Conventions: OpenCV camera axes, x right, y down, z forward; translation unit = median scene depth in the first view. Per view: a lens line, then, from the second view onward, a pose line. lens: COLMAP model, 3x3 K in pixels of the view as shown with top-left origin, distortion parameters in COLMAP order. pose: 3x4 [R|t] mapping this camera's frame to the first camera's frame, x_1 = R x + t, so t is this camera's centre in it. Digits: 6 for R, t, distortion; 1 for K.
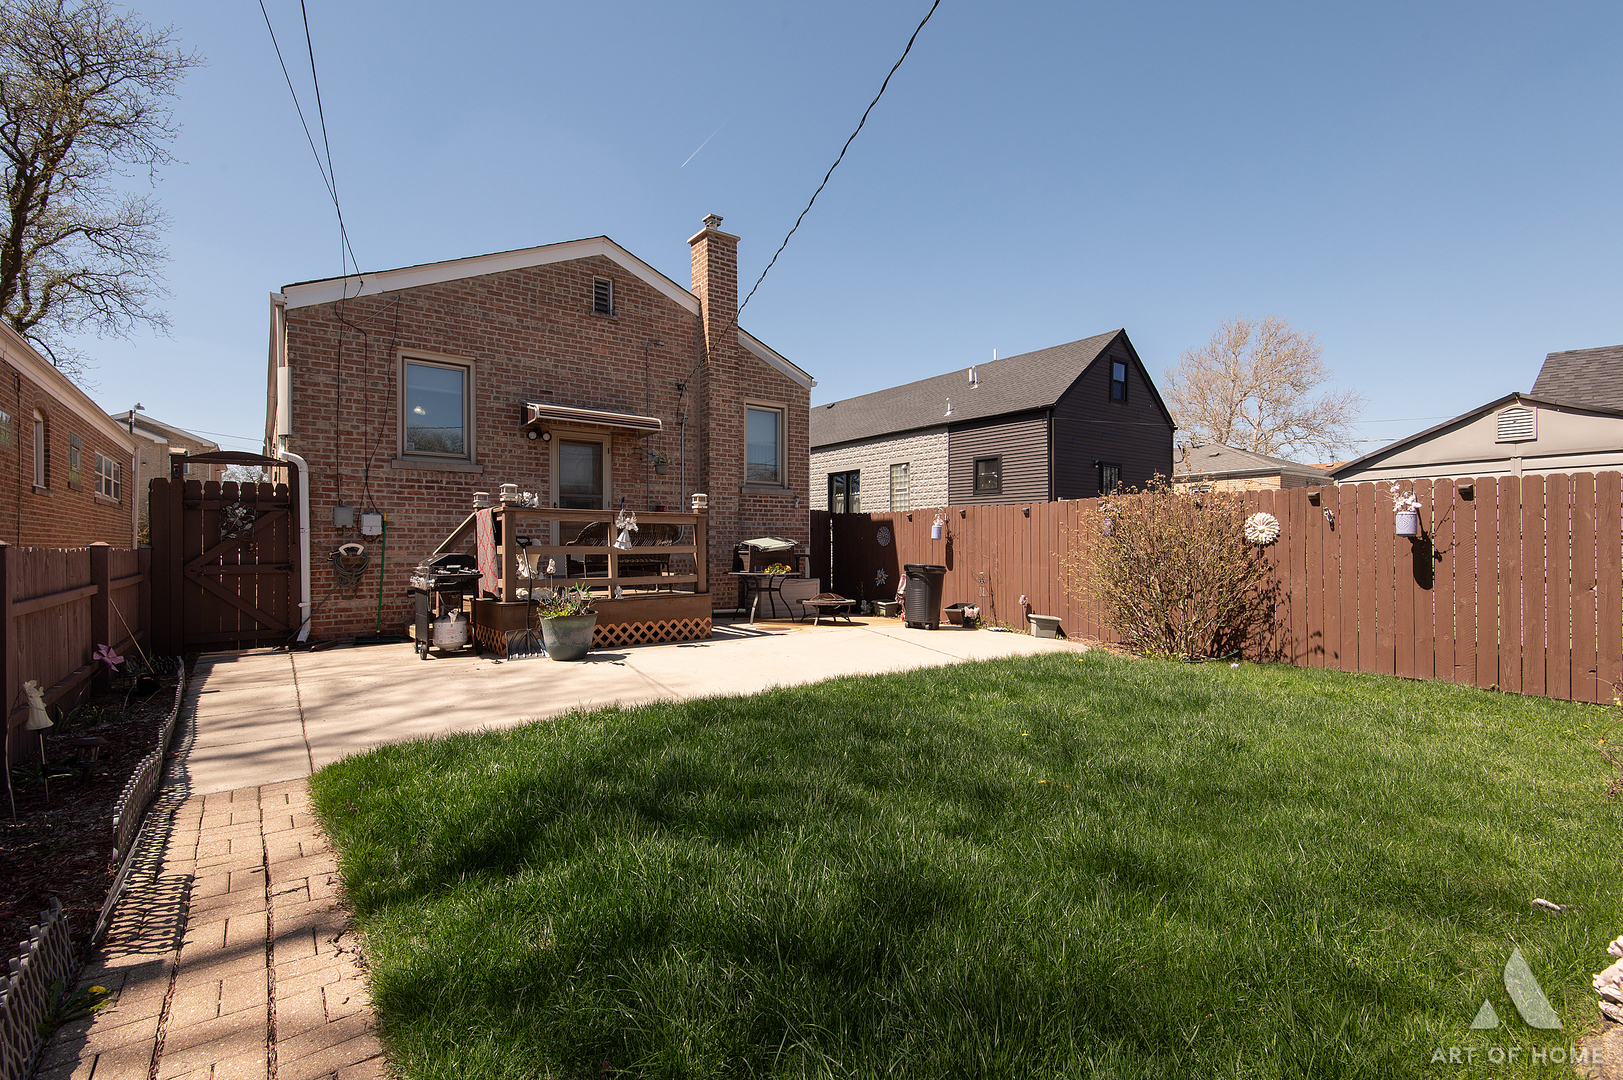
lens RADIAL K [[721.6, 0, 815.8], [0, 721.6, 543.2], [0, 0, 1]] dist [0.001882, -0.005092]
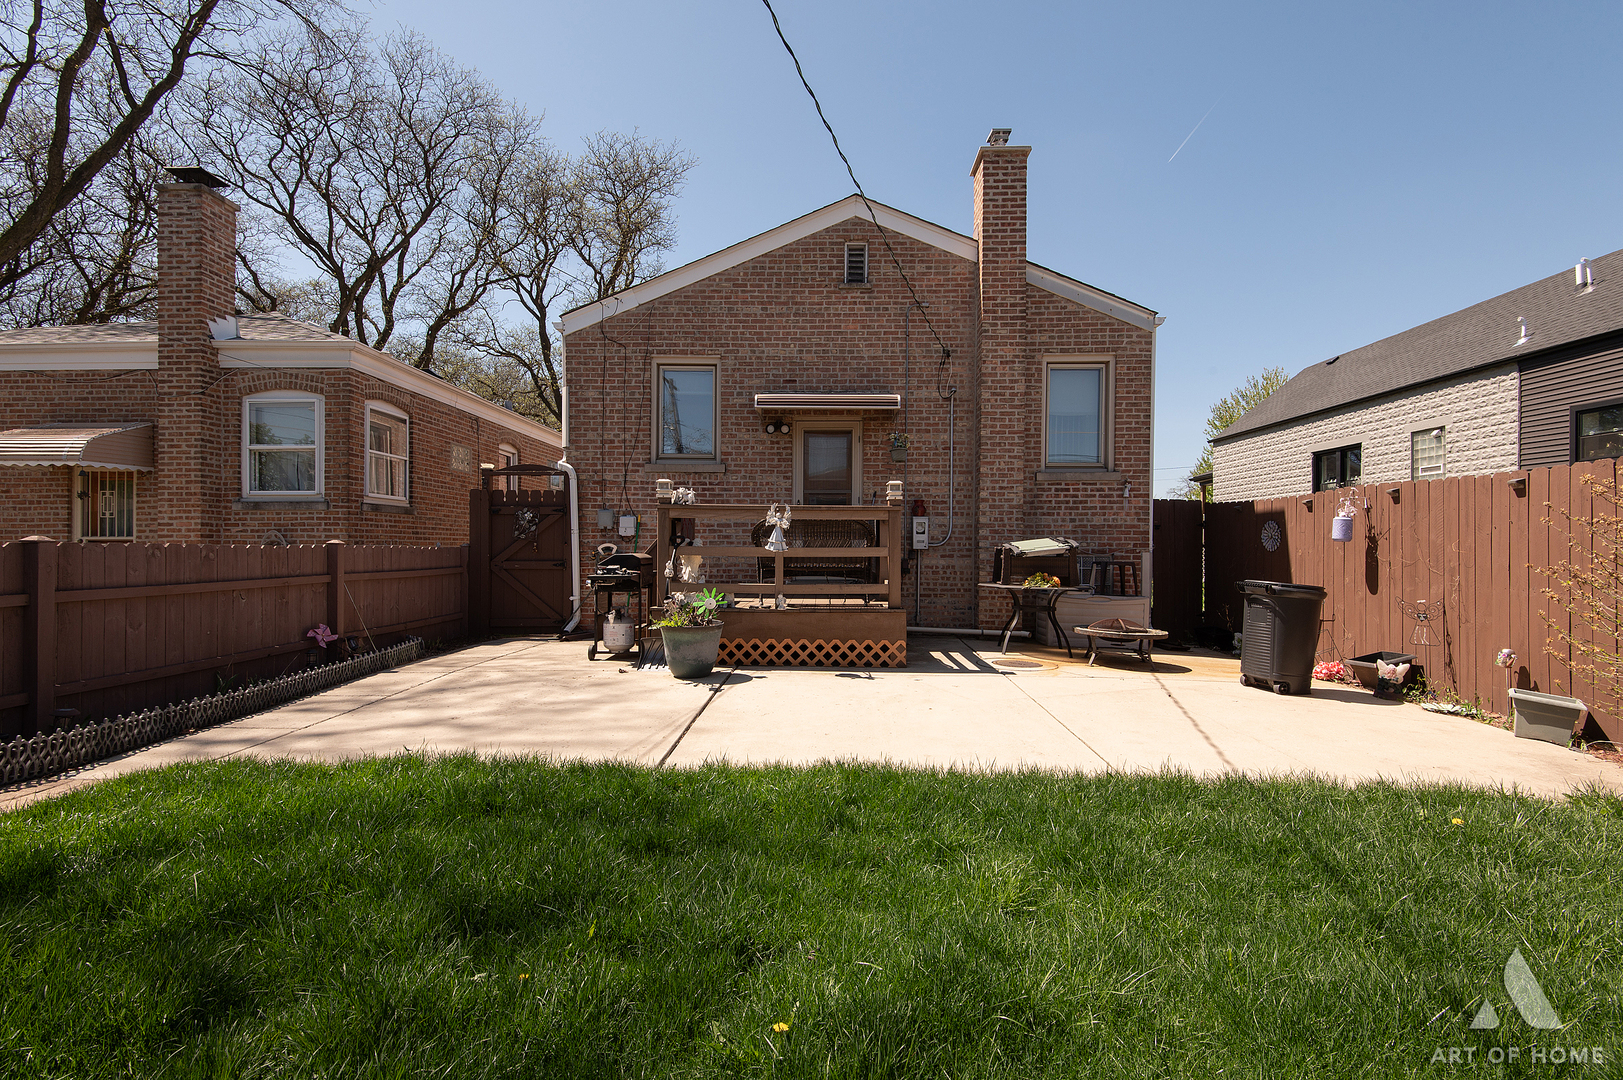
lens RADIAL K [[721.6, 0, 803.6], [0, 721.6, 548.1], [0, 0, 1]] dist [0.001882, -0.005092]
pose [[0.773809, 0.006694, -0.633384, 0.236692], [-0.006261, 0.999976, 0.002919, 0.002365], [0.633388, 0.001707, 0.773833, 0.308022]]
